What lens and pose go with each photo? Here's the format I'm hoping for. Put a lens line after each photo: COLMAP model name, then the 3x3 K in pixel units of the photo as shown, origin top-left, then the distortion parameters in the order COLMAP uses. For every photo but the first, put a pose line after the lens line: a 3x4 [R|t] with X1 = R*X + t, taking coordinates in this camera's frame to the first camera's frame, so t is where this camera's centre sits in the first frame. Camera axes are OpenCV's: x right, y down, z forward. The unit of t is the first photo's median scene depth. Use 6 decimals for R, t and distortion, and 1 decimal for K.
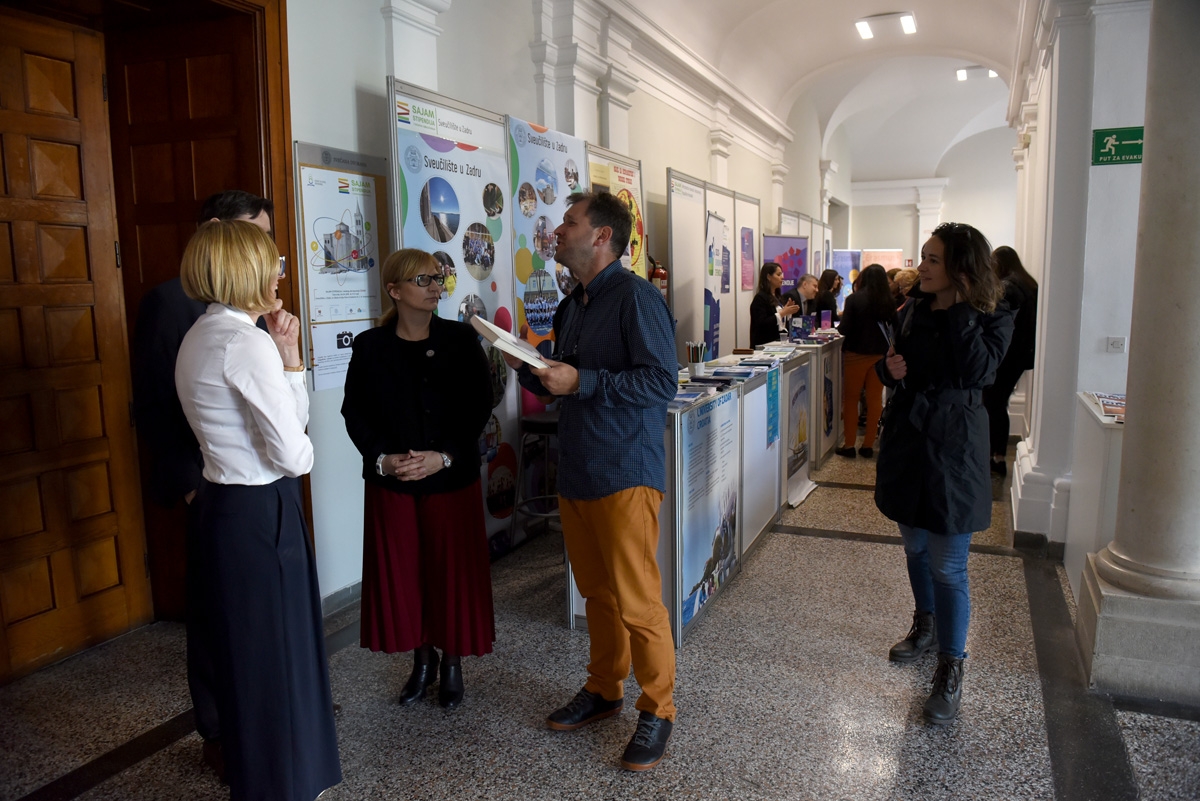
lens RADIAL K [[818.3, 0, 600.0], [0, 818.3, 400.5], [0, 0, 1]] dist [-0.052411, -0.002074]
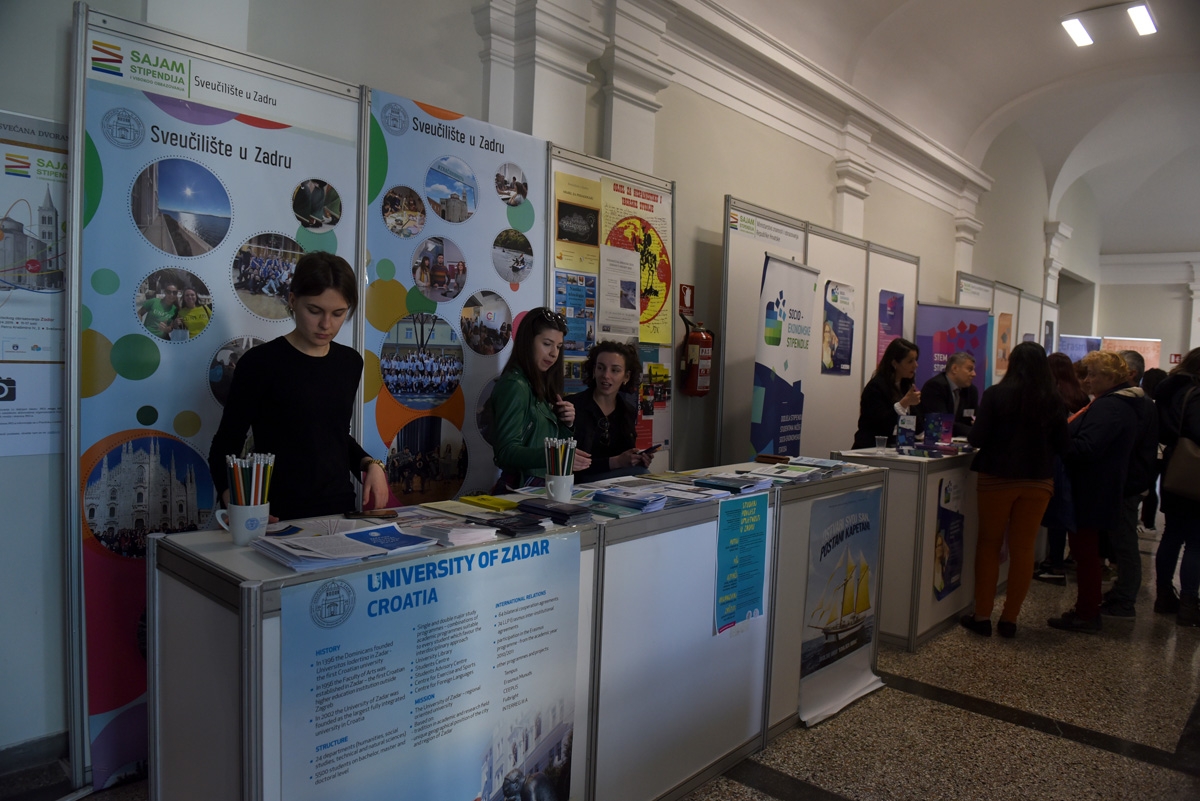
lens RADIAL K [[818.3, 0, 600.0], [0, 818.3, 400.5], [0, 0, 1]] dist [-0.052411, -0.002074]
pose [[0.952585, 0.072287, -0.295563, 0.252995], [-0.099745, 0.991881, -0.078883, -0.044868], [0.287461, 0.104623, 0.952061, 0.367661]]
